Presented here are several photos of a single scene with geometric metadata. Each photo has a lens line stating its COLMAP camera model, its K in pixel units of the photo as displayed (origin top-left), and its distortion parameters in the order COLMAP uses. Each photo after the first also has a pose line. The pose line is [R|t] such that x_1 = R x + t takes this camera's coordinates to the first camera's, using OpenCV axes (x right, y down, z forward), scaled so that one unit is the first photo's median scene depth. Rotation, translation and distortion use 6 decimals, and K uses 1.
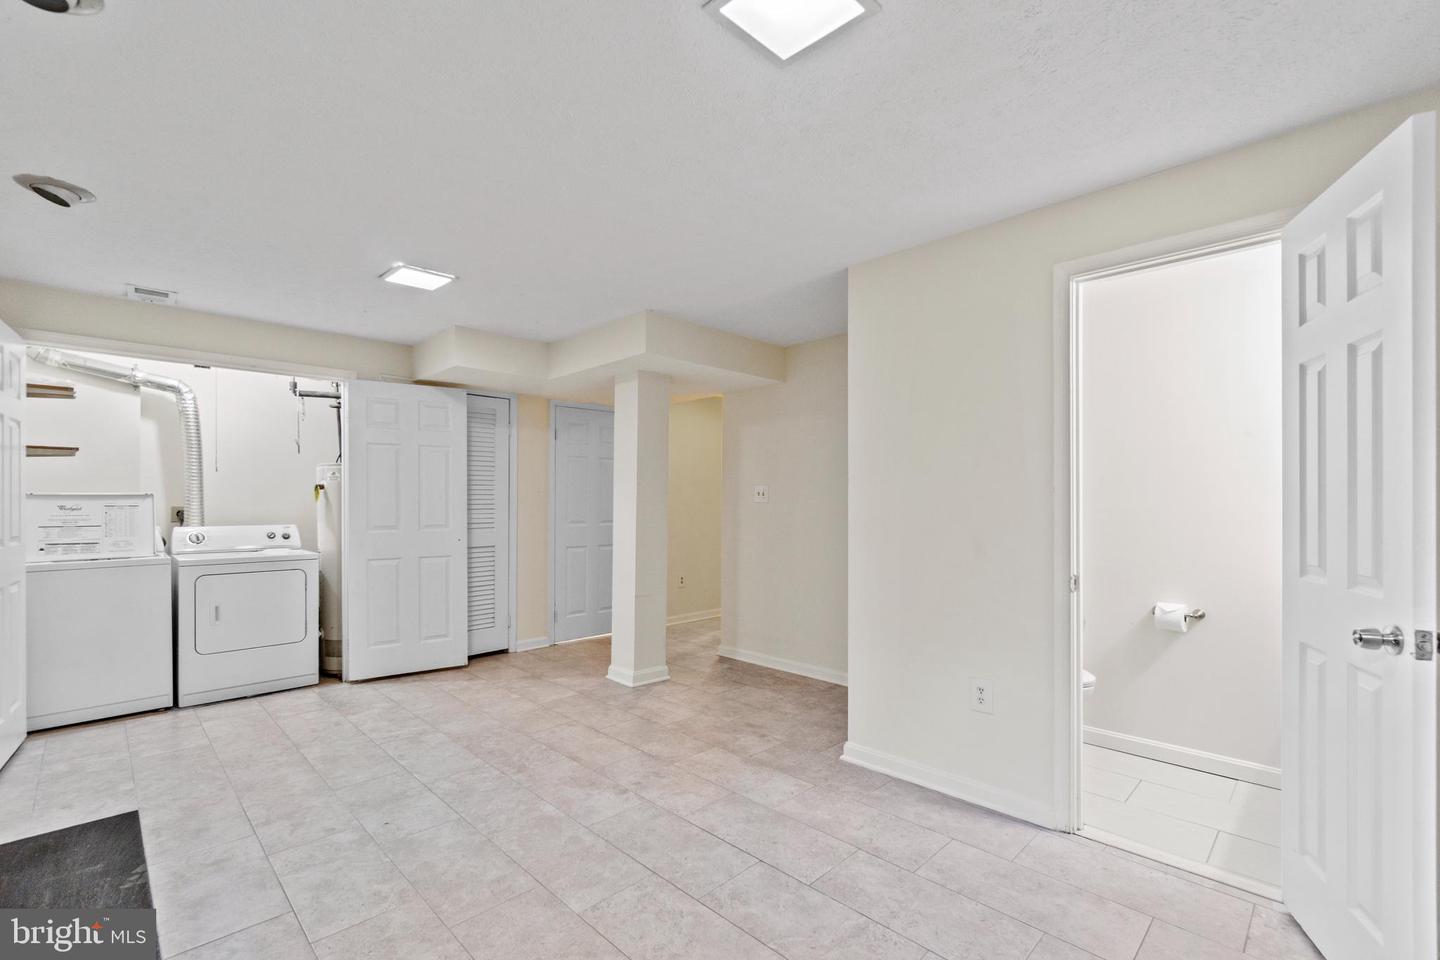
lens RADIAL K [[627.8, 0, 714.7], [0, 627.8, 500.2], [0, 0, 1]] dist [-0.013464, 0.000596]
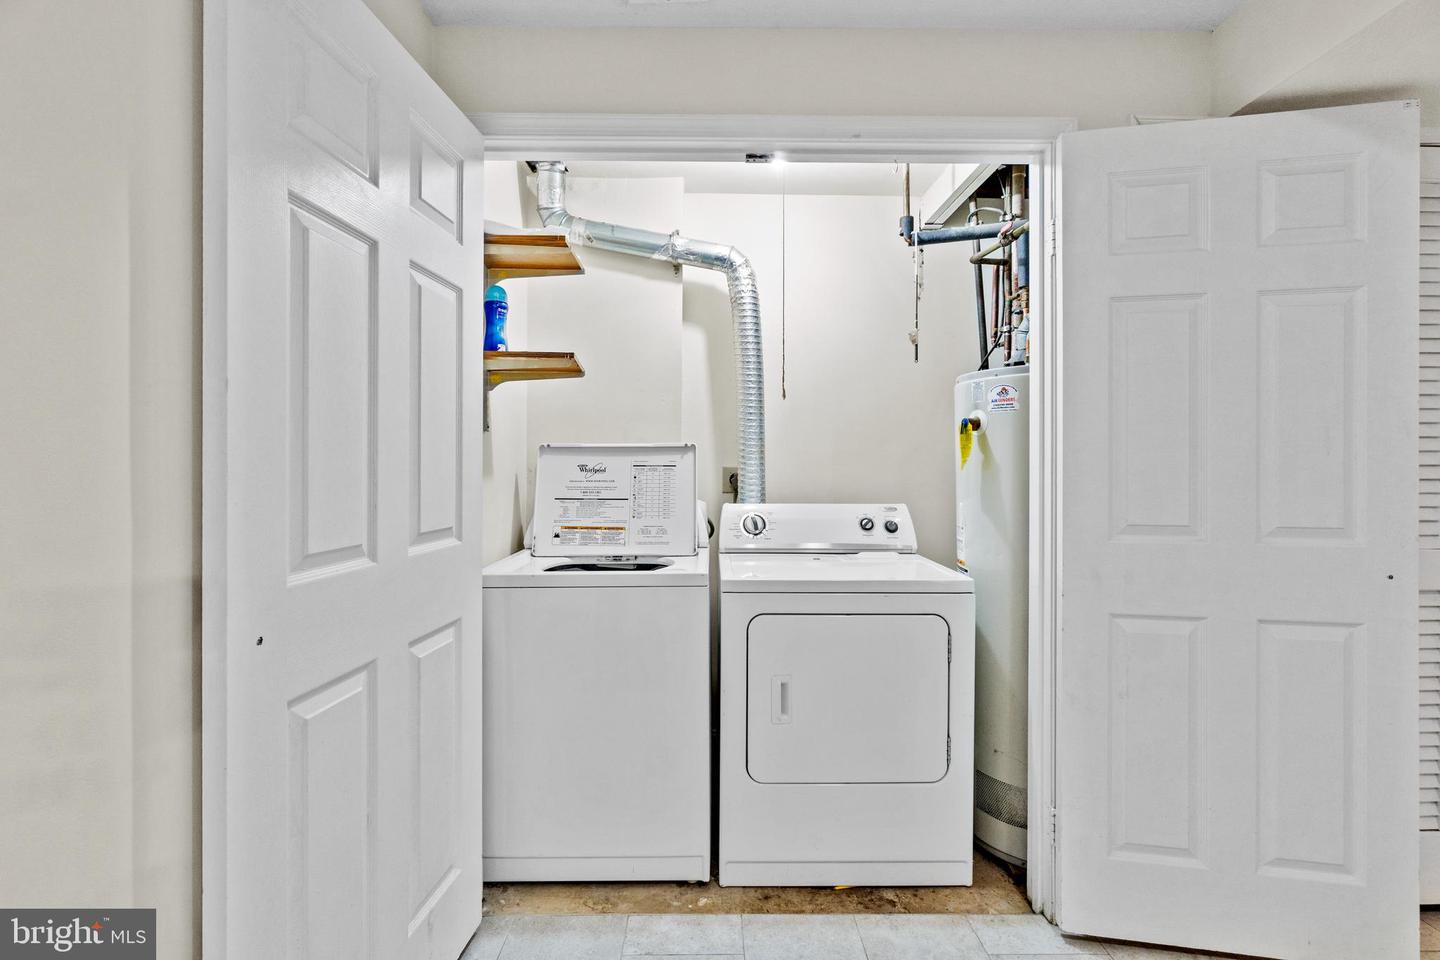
lens RADIAL K [[623.0, 0, 712.2], [0, 623.0, 480.0], [0, 0, 1]] dist [-0.002849, 0.000492]
pose [[0.711406, 0.019155, -0.702520, -0.476733], [-0.001258, 0.999662, 0.025983, 0.006867], [0.702780, -0.017601, 0.711189, 0.587657]]
